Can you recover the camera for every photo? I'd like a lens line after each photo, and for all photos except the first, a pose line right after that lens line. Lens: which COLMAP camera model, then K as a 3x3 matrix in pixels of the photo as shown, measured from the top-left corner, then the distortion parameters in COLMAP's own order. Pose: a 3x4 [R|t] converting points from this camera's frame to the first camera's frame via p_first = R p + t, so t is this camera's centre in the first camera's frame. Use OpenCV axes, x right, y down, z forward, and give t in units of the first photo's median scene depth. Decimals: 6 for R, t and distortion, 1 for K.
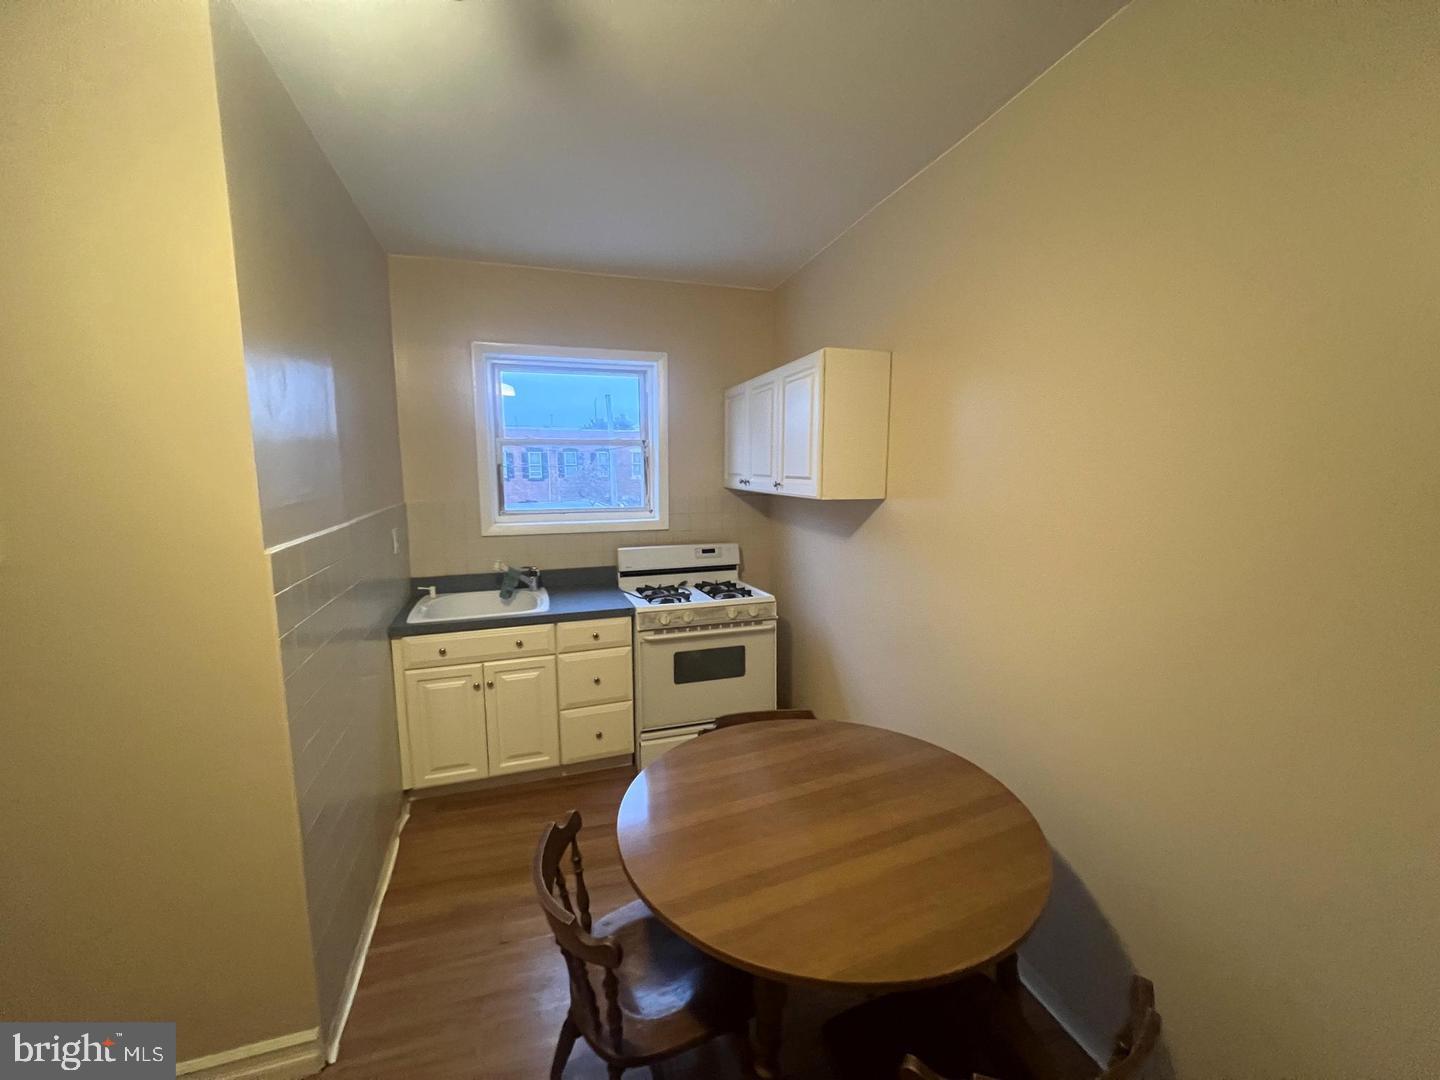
lens RADIAL K [[577.1, 0, 720.0], [0, 577.1, 540.0], [0, 0, 1]] dist [0.000009, -0.000002]
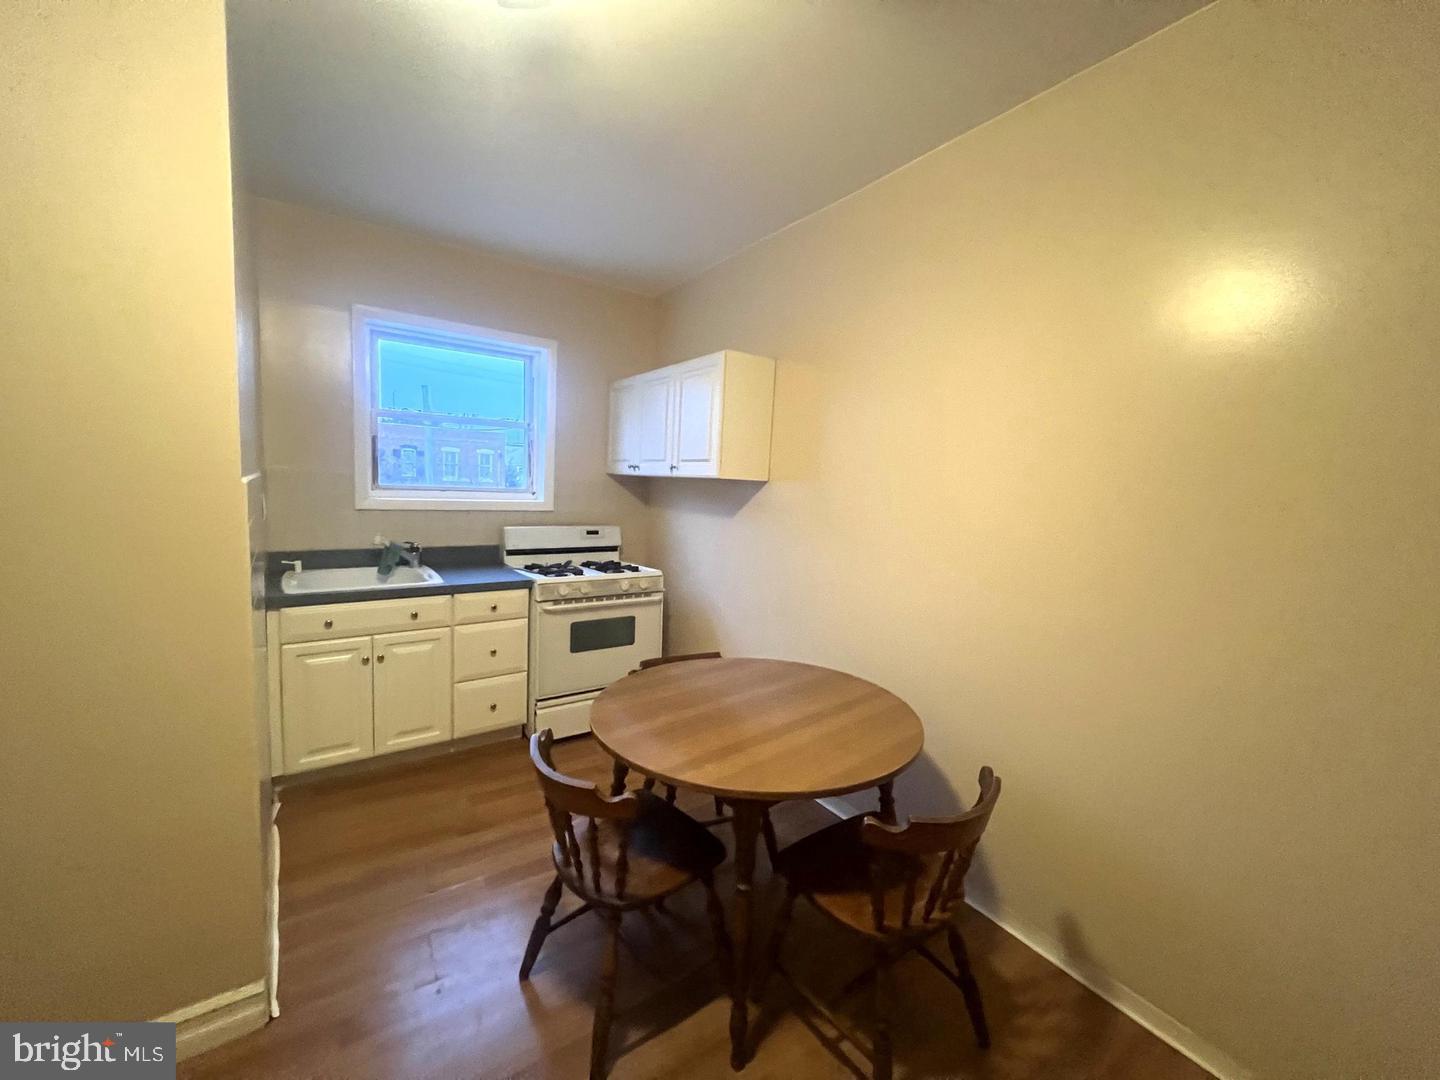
lens RADIAL K [[577.1, 0, 720.0], [0, 577.1, 540.0], [0, 0, 1]] dist [0.000009, -0.000002]
pose [[0.951751, 0.014234, 0.306540, -0.144583], [-0.008273, 0.999751, -0.020738, 0.063114], [-0.306759, 0.017202, 0.951632, -0.090055]]
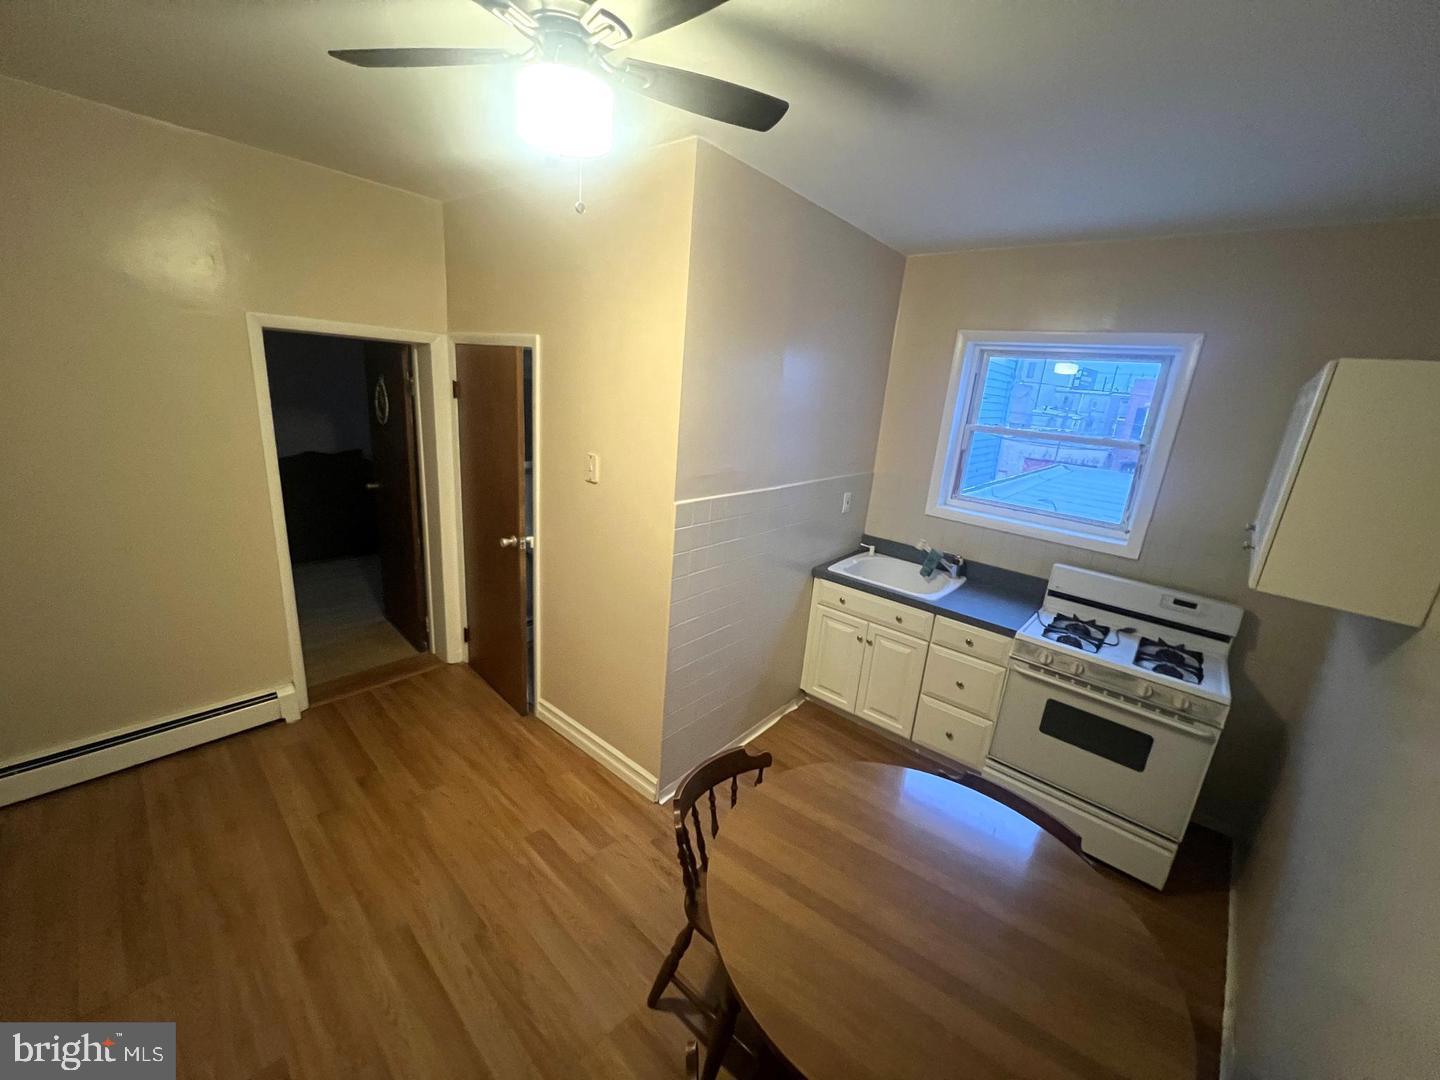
lens RADIAL K [[568.6, 0, 720.0], [0, 568.6, 540.0], [0, 0, 1]] dist [-0.000542, -0.000019]
pose [[0.515386, 0.275010, -0.811632, 0.291922], [-0.196623, 0.959790, 0.200356, -0.106446], [0.834096, 0.056325, 0.548736, 0.104891]]
